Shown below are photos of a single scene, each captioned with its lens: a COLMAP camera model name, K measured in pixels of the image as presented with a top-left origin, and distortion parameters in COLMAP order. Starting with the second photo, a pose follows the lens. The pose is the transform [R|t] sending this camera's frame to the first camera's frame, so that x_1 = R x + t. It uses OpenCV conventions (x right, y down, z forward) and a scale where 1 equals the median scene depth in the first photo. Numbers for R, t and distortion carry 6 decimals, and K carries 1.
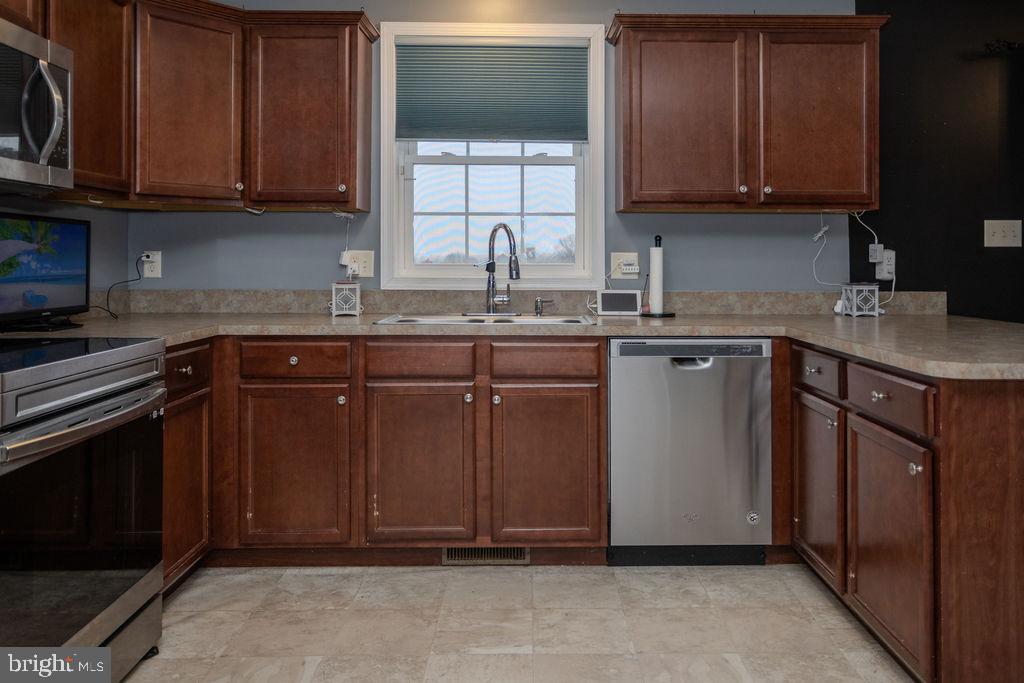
lens RADIAL K [[787.5, 0, 551.7], [0, 787.5, 254.6], [0, 0, 1]] dist [0.023026, 0.011583]
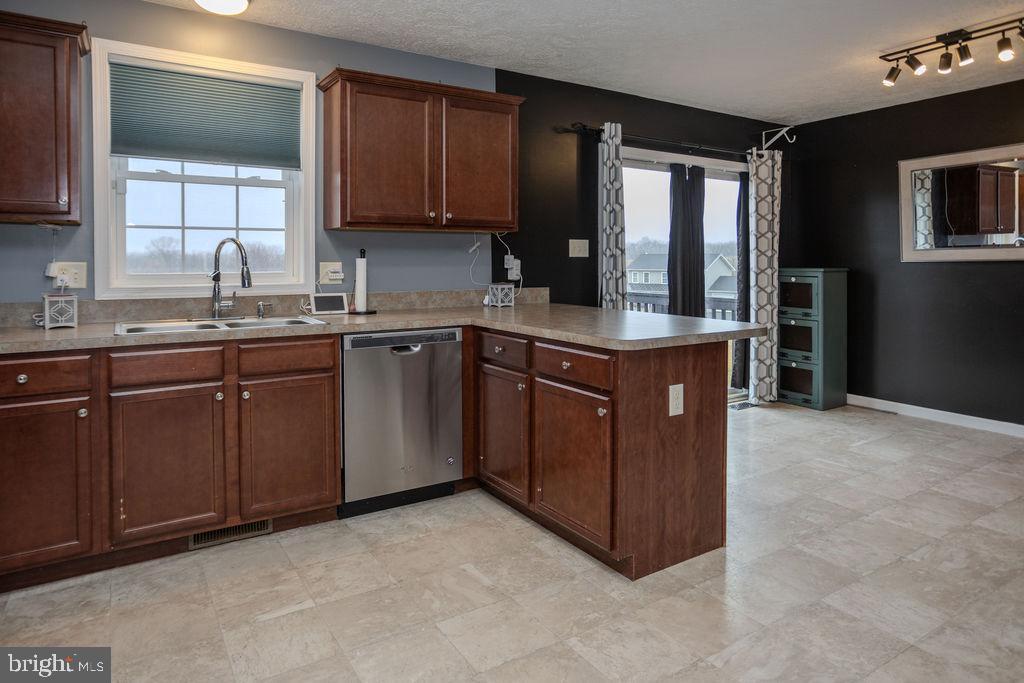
lens RADIAL K [[613.7, 0, 509.6], [0, 613.7, 262.4], [0, 0, 1]] dist [-0.016214, 0.025123]
pose [[0.871813, -0.005469, 0.489809, -0.164741], [-0.000216, 0.999933, 0.011549, -0.016856], [-0.489839, -0.010174, 0.871753, 0.047068]]
